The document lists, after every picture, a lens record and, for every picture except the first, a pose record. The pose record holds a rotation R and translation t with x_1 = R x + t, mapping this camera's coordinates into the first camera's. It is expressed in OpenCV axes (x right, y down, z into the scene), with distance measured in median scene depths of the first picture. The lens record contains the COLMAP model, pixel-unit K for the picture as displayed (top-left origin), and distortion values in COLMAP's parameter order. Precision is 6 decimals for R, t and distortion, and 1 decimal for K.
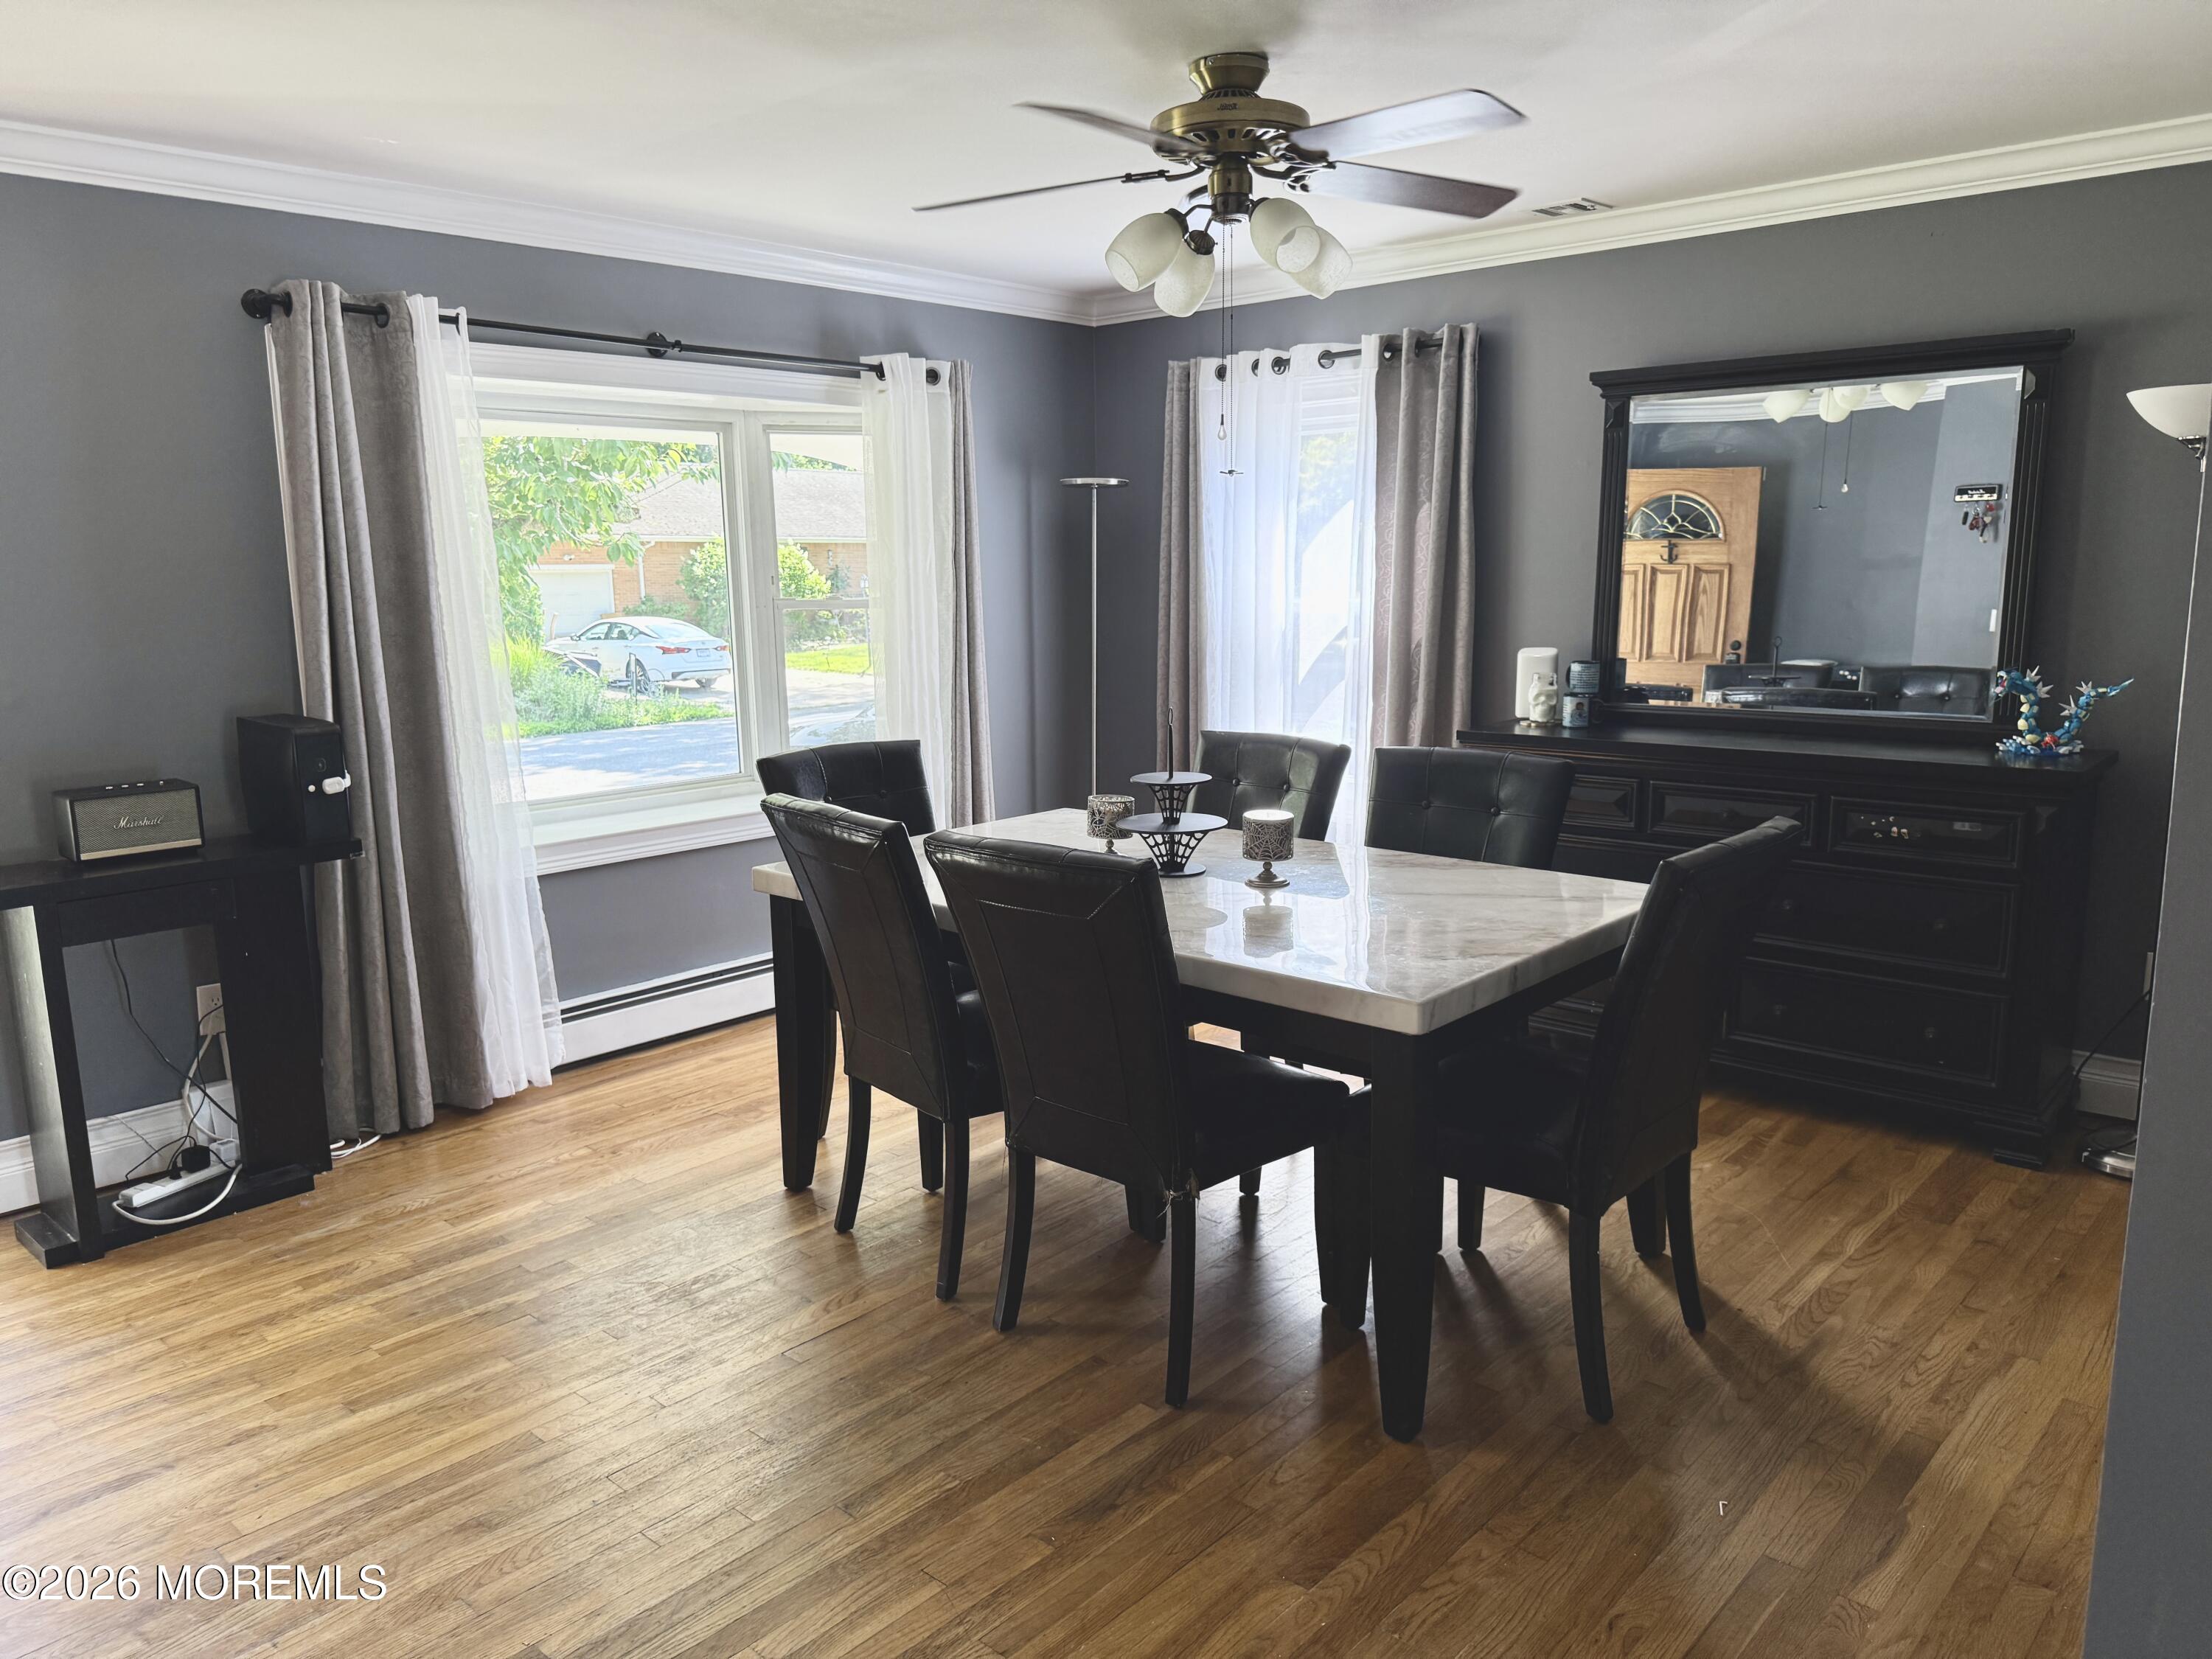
lens RADIAL K [[1558.5, 0, 1104.2], [0, 1558.5, 833.4], [0, 0, 1]] dist [0.157898, -0.258384]
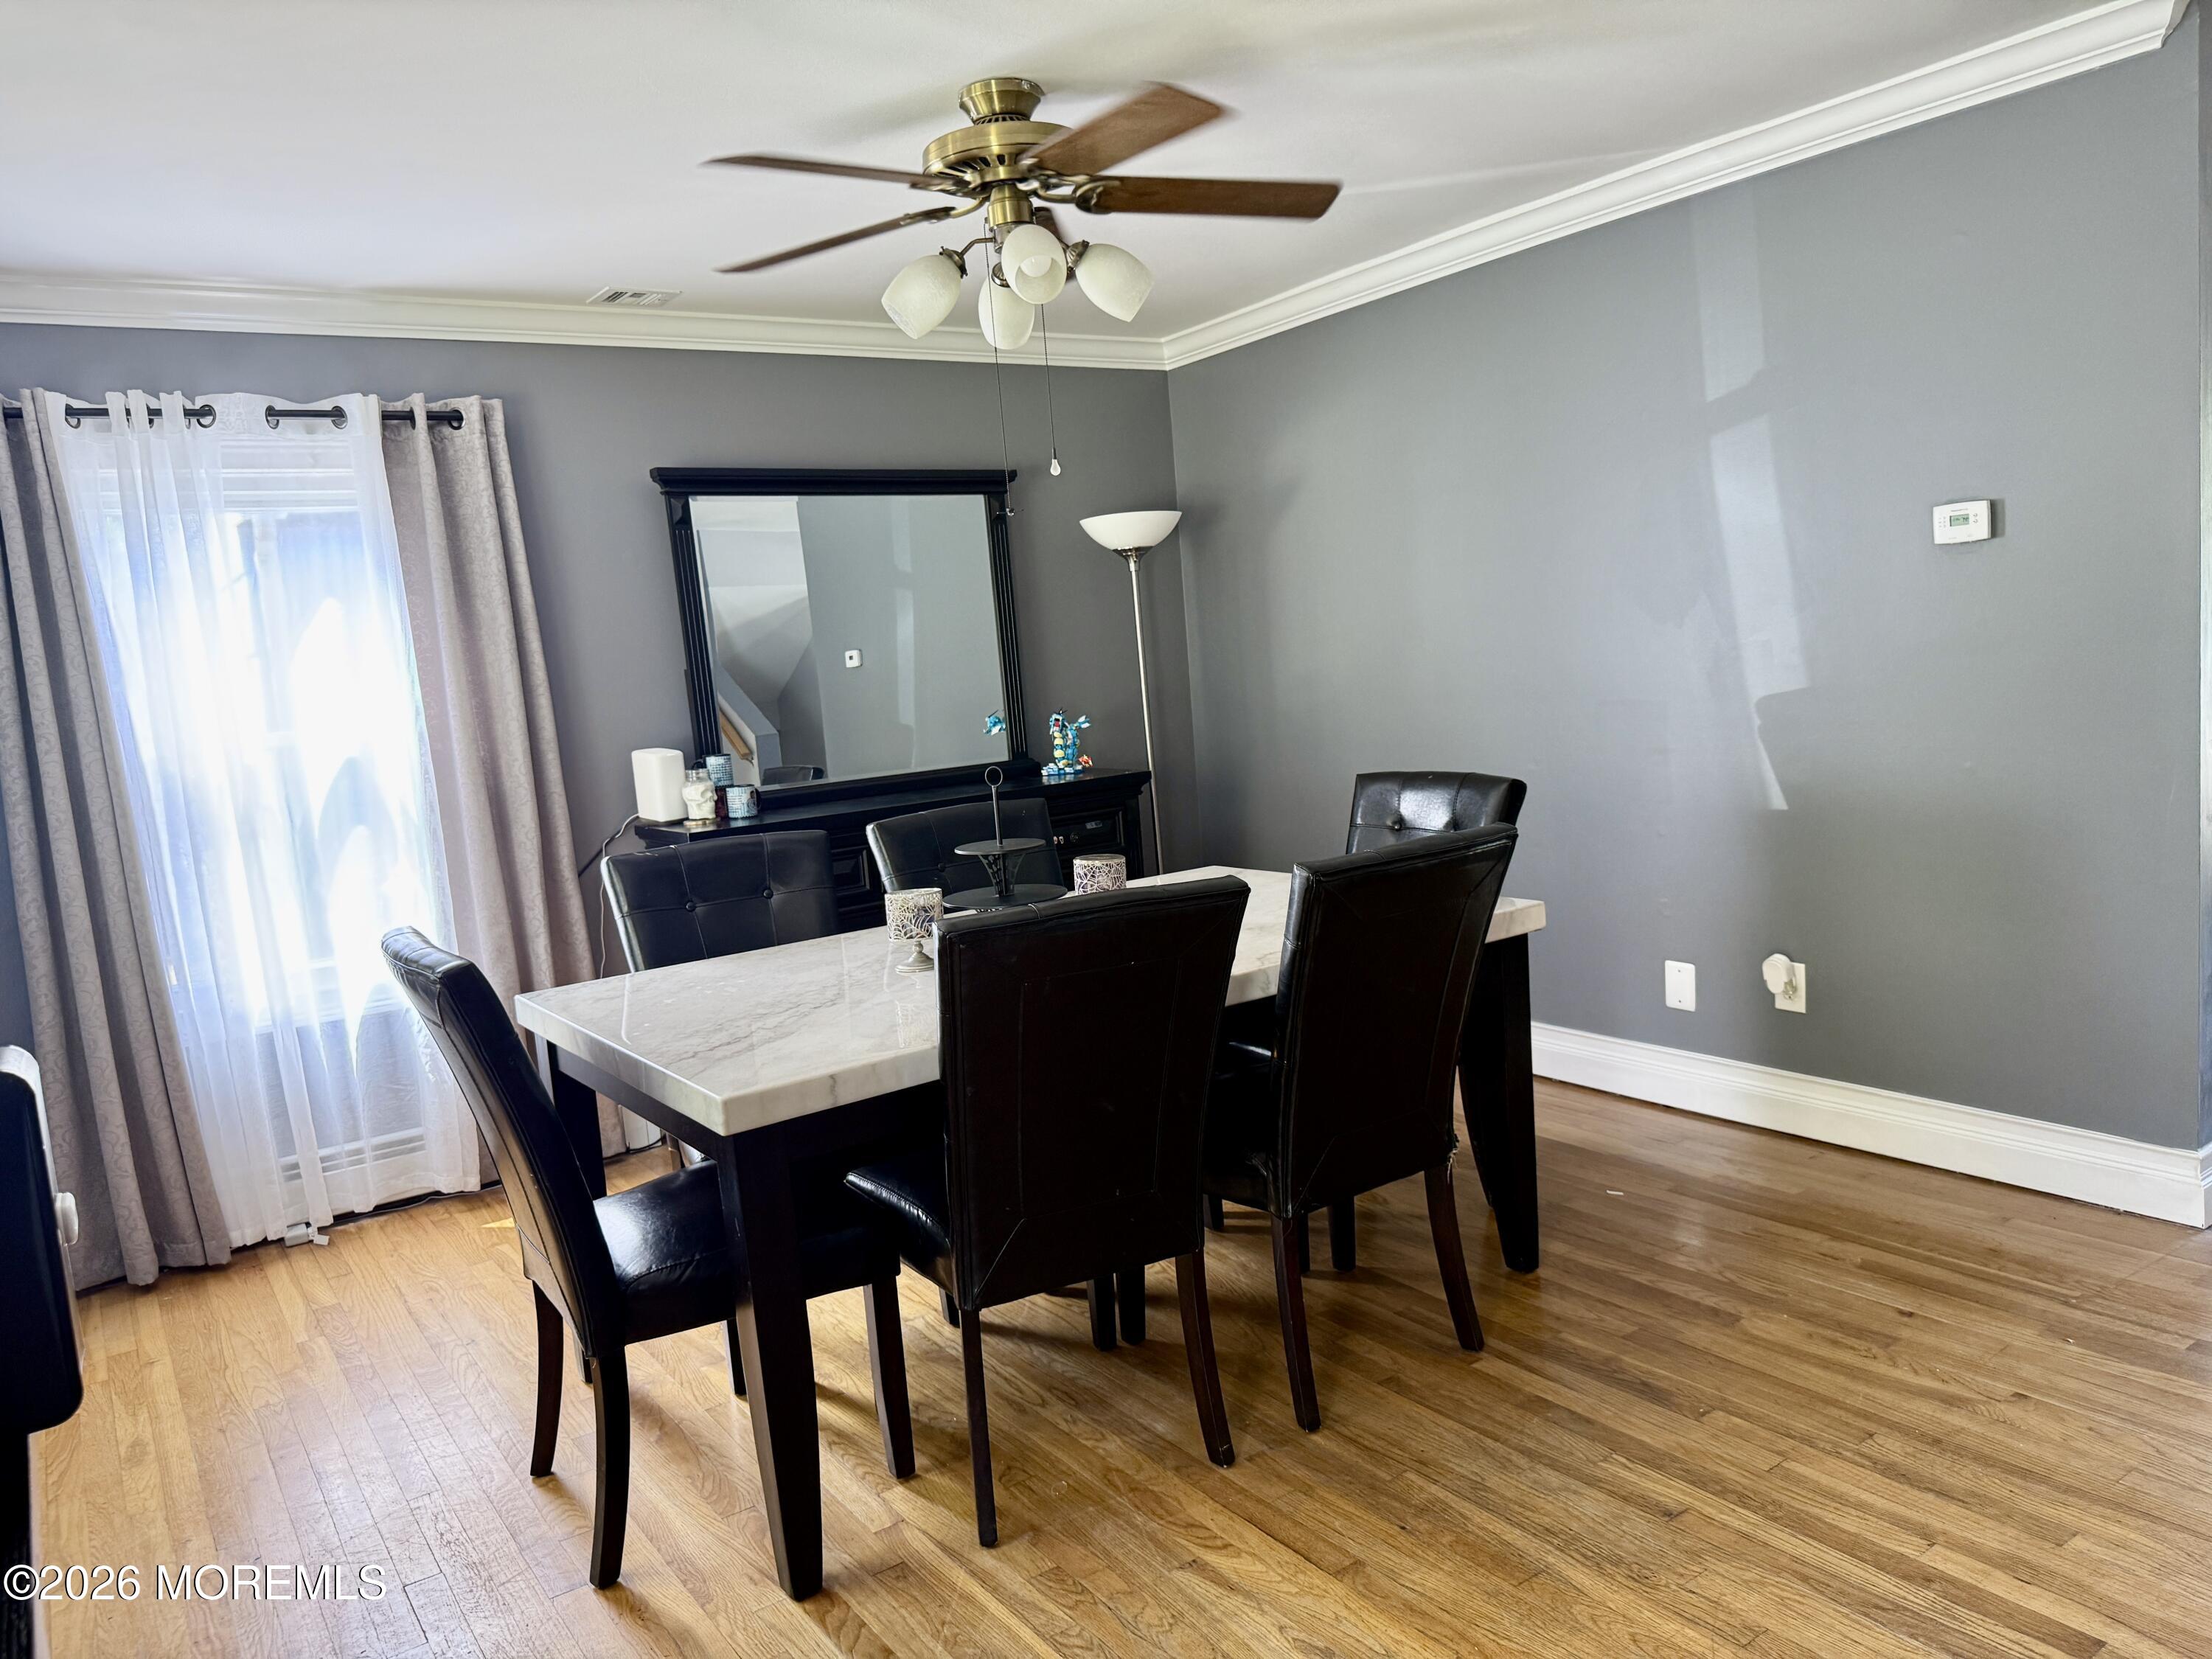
lens RADIAL K [[1558.5, 0, 1104.2], [0, 1558.5, 833.4], [0, 0, 1]] dist [0.157898, -0.258384]
pose [[0.221852, -0.115942, 0.968163, -0.612959], [0.245612, 0.967535, 0.059586, -0.060714], [-0.943640, 0.224573, 0.243126, 0.549617]]
